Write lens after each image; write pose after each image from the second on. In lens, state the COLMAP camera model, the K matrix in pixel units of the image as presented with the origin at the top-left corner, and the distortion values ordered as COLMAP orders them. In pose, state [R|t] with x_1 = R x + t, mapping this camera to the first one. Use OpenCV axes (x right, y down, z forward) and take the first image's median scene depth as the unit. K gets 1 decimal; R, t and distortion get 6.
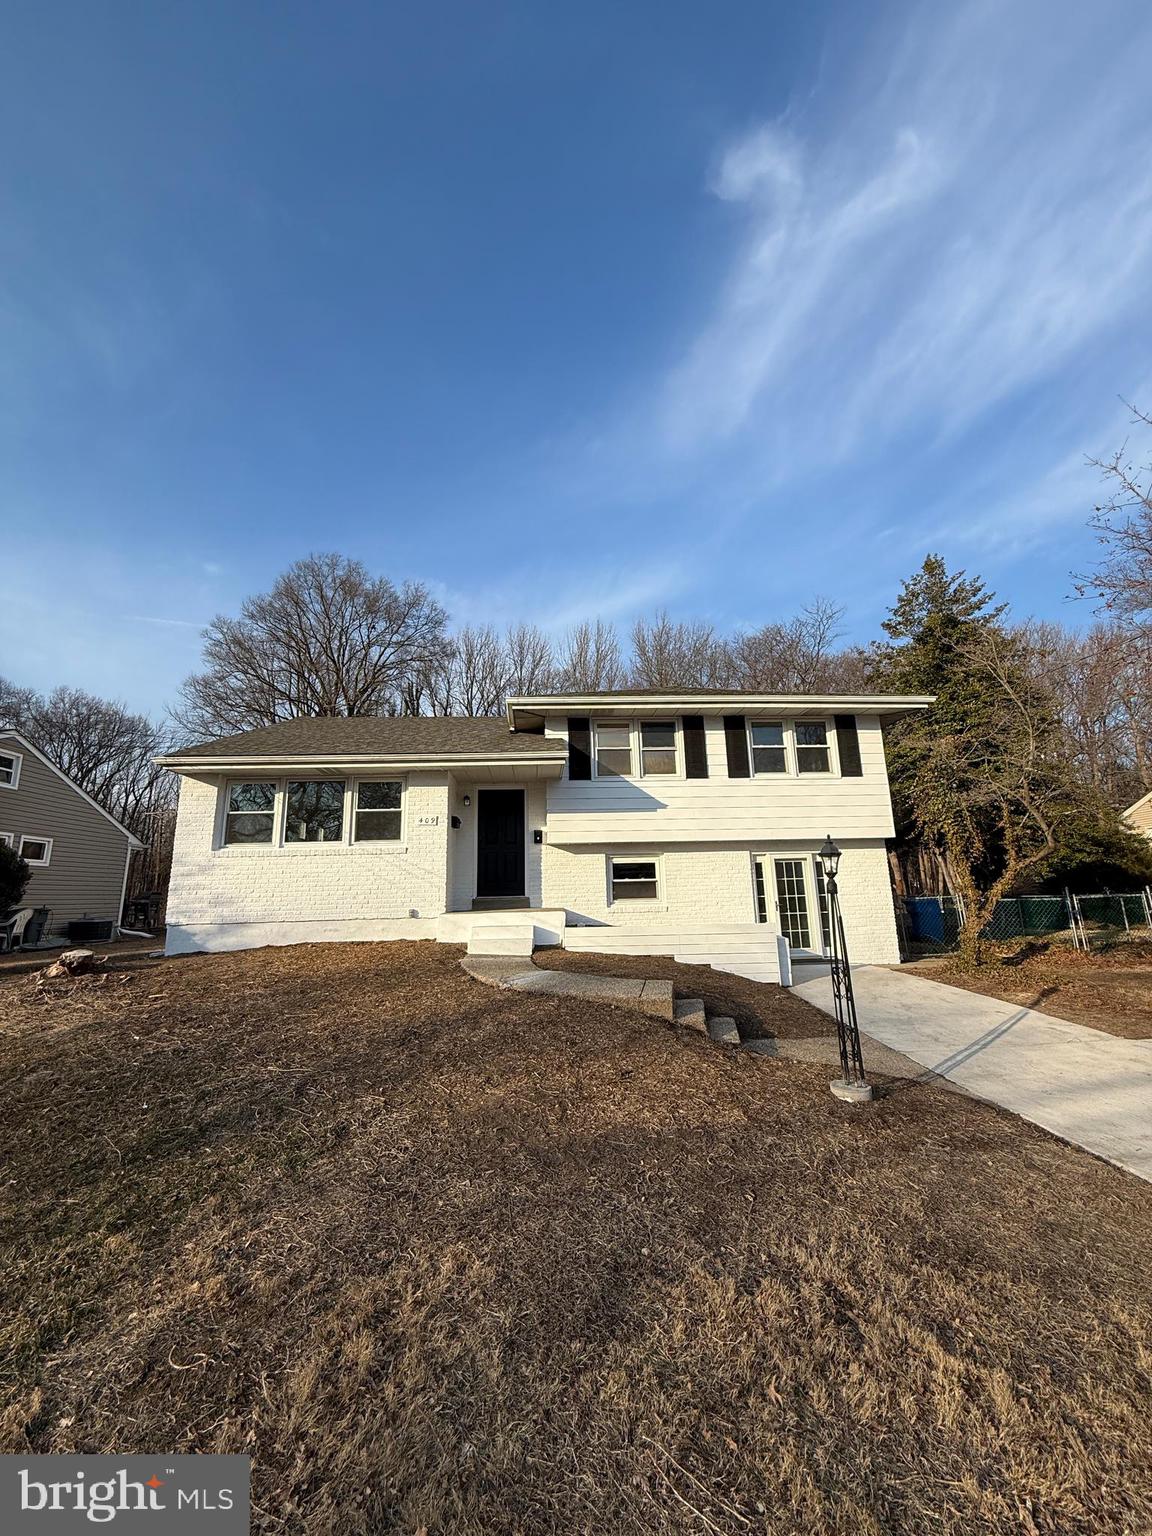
lens RADIAL K [[614.3, 0, 576.1], [0, 614.3, 763.3], [0, 0, 1]] dist [0.000411, -0.000435]
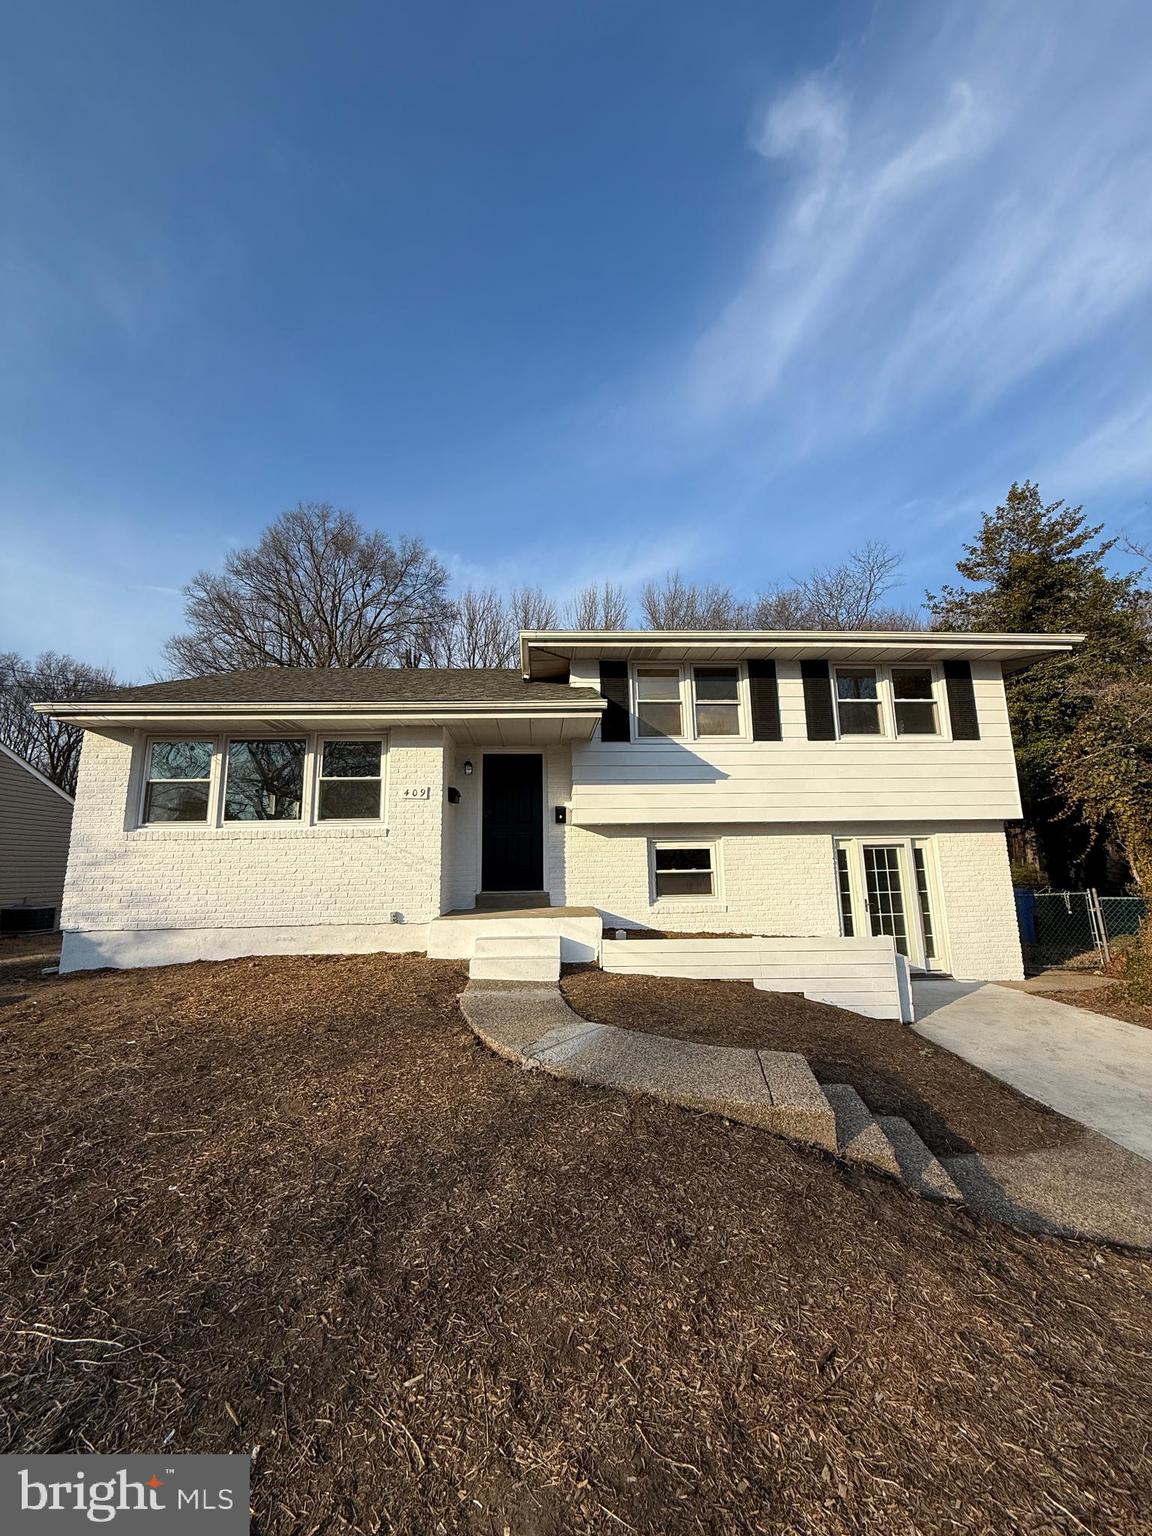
lens RADIAL K [[614.3, 0, 575.0], [0, 614.3, 759.6], [0, 0, 1]] dist [0.000411, -0.000435]
pose [[0.999969, 0.006499, -0.004362, -0.045312], [-0.006338, 0.999329, 0.036088, 0.024607], [0.004593, -0.036060, 0.999339, 0.255013]]
